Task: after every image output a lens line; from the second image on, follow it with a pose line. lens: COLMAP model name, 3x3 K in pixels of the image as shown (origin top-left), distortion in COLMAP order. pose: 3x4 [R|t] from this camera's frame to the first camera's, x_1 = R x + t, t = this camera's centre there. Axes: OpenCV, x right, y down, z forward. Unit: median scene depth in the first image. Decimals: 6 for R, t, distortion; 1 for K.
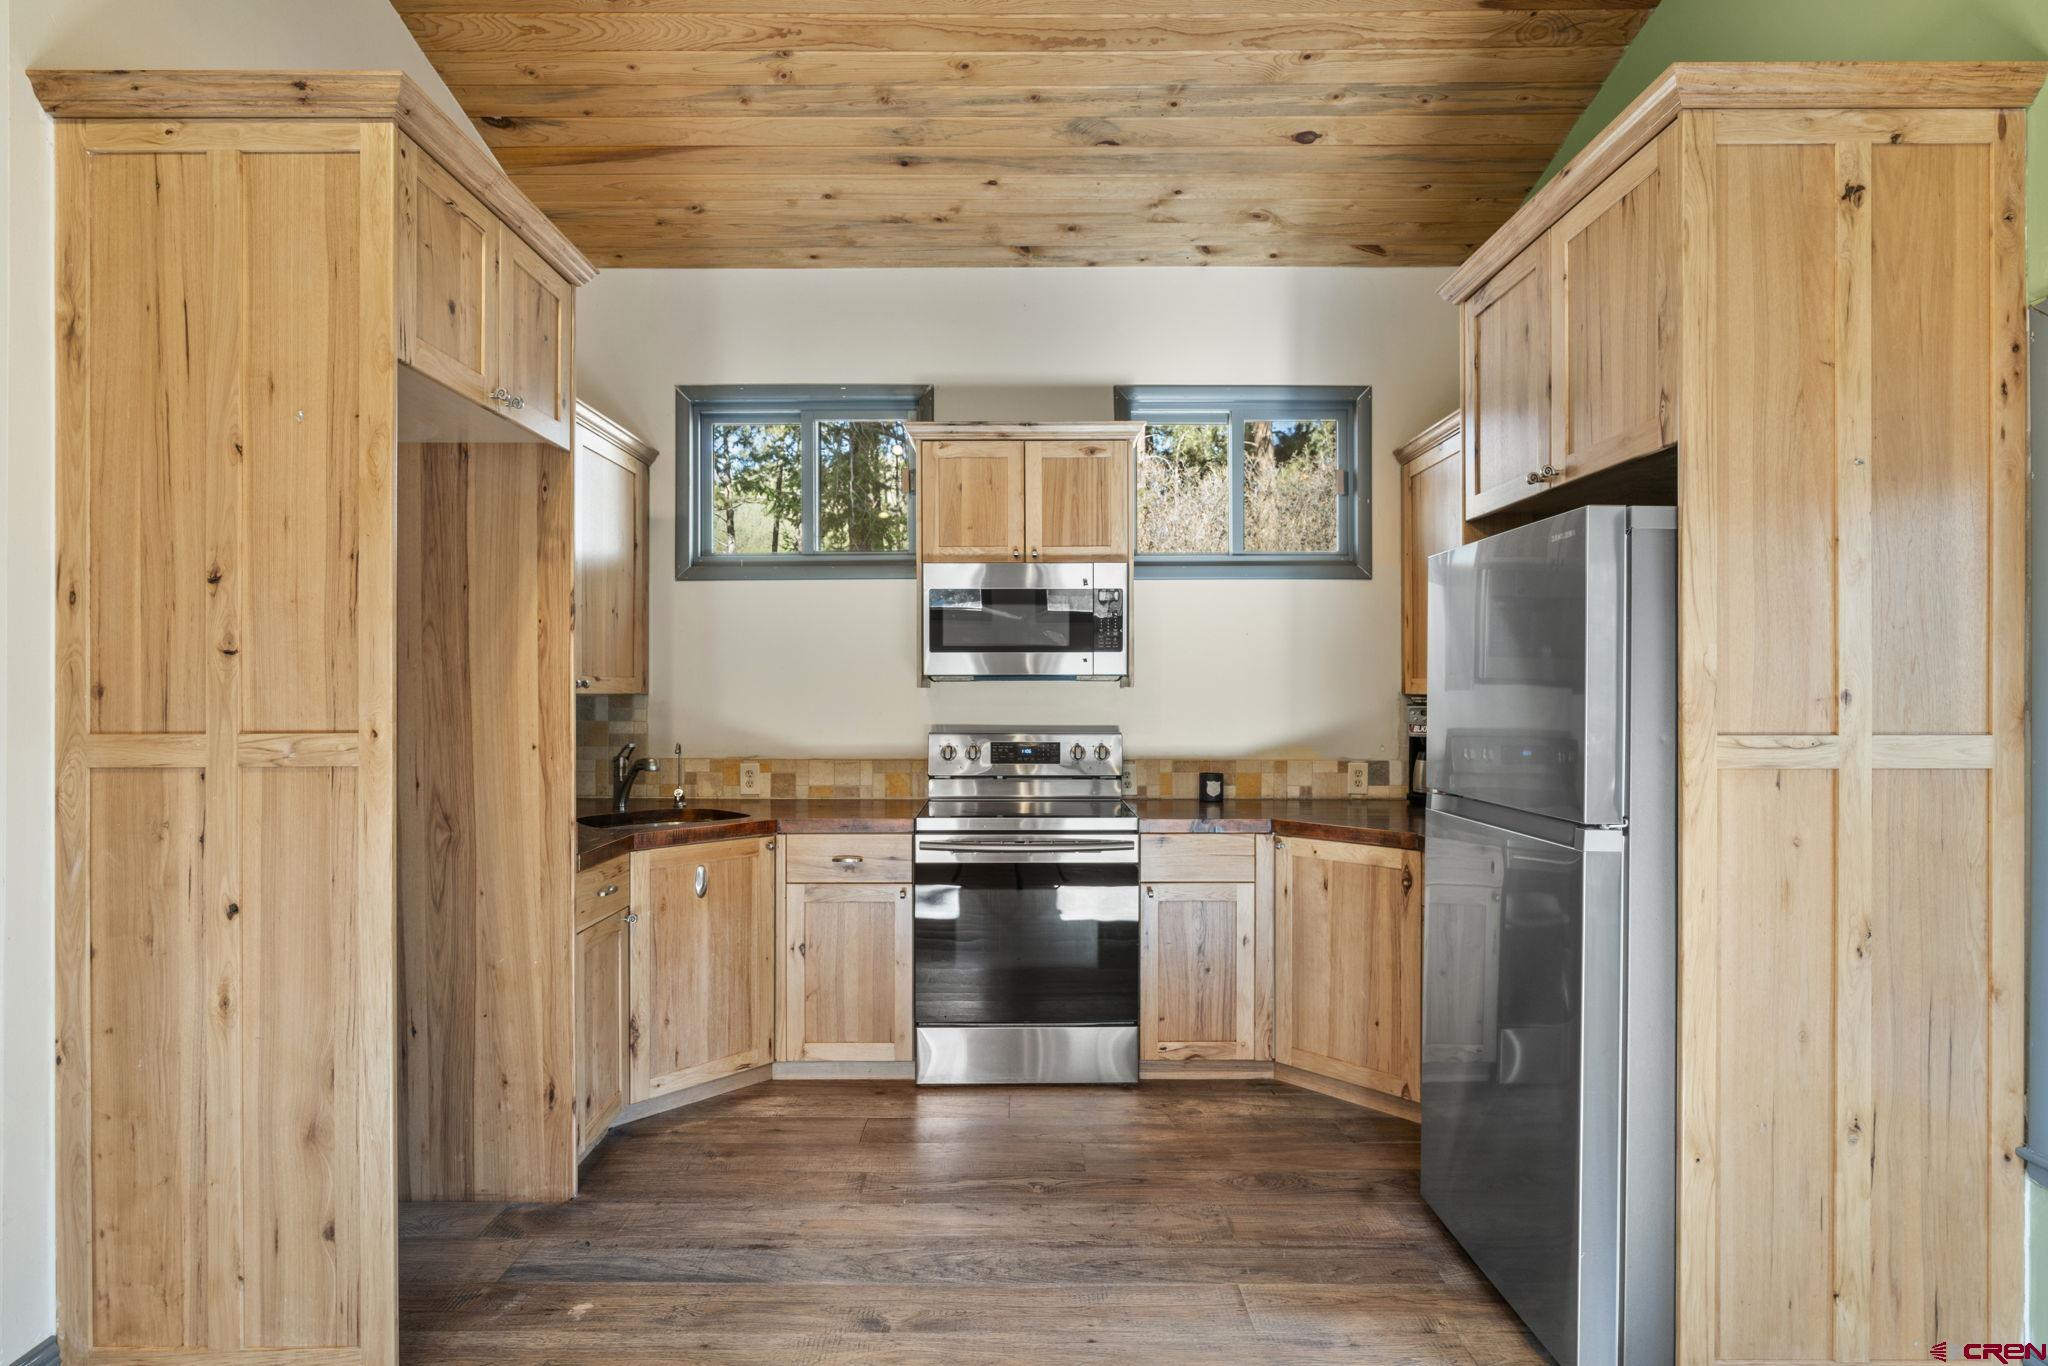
lens RADIAL K [[1029.8, 0, 1021.9], [0, 1029.8, 687.8], [0, 0, 1]] dist [-0.004327, 0.002015]
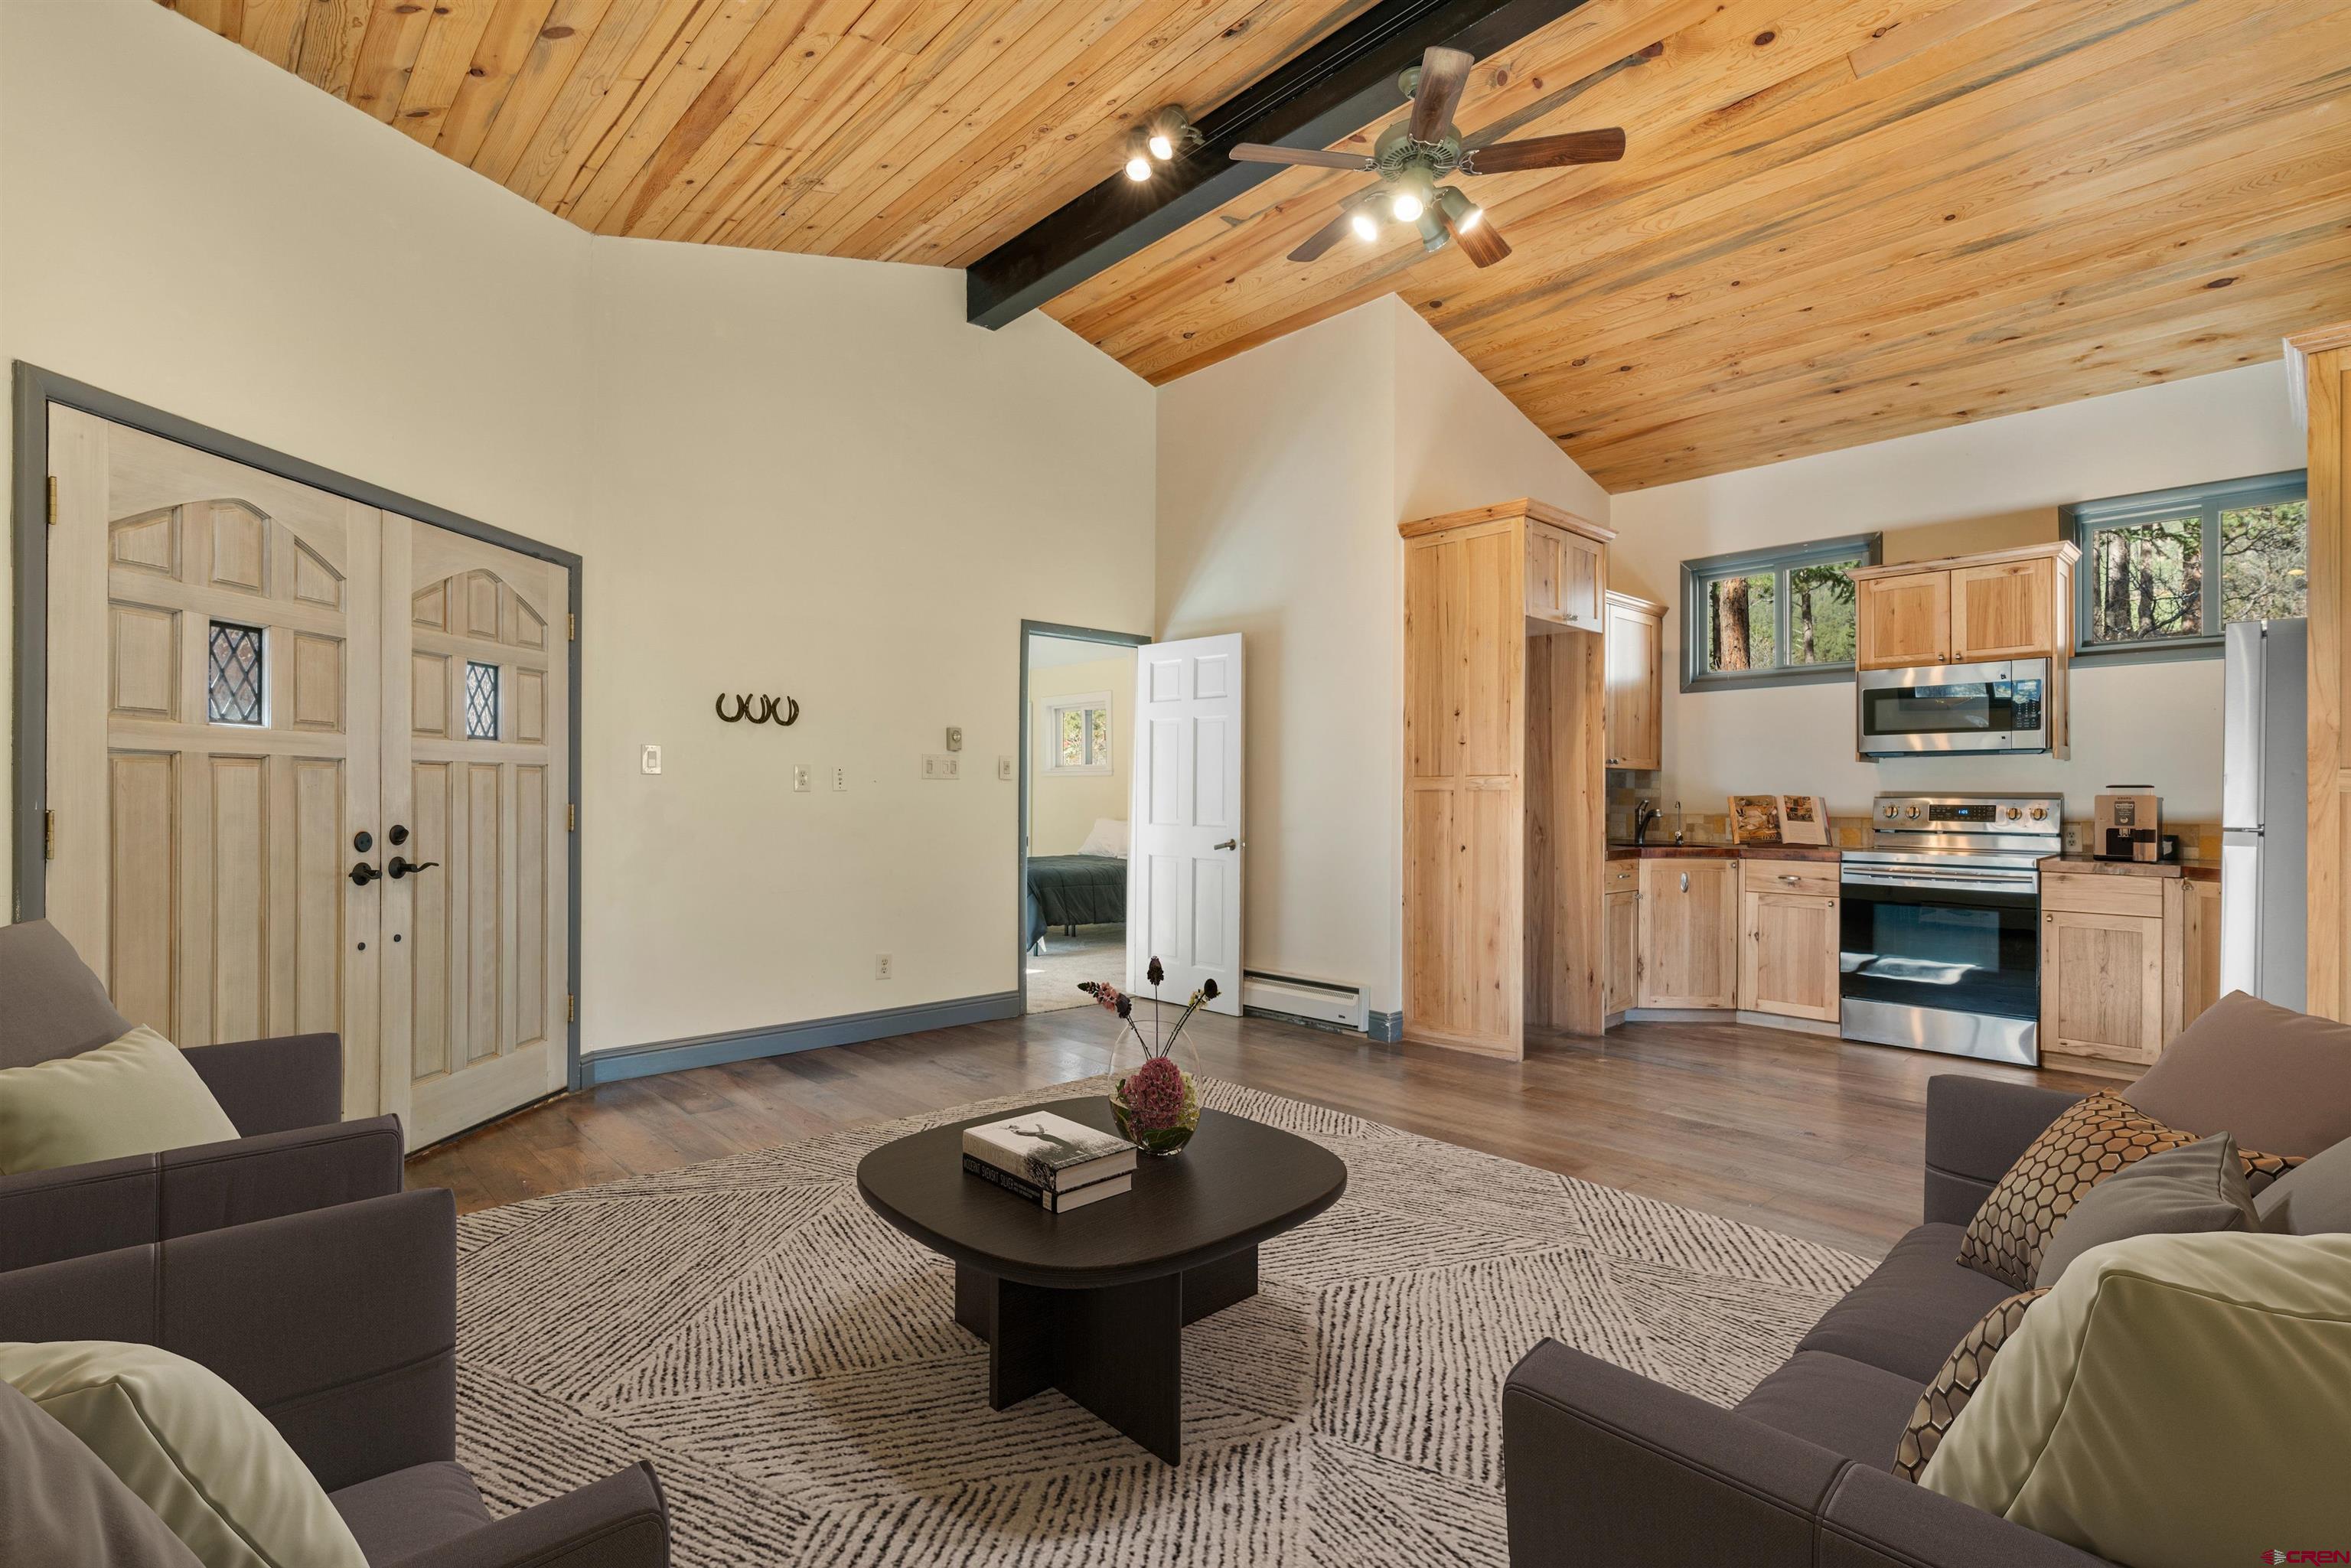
lens RADIAL K [[1072.7, 0, 1170.9], [0, 1072.7, 792.5], [0, 0, 1]] dist [-0.014741, 0.000717]
pose [[0.679267, 0.004343, -0.733878, 0.367034], [-0.002998, 0.999991, 0.003143, 0.044450], [0.733885, 0.000065, 0.679274, -0.721643]]
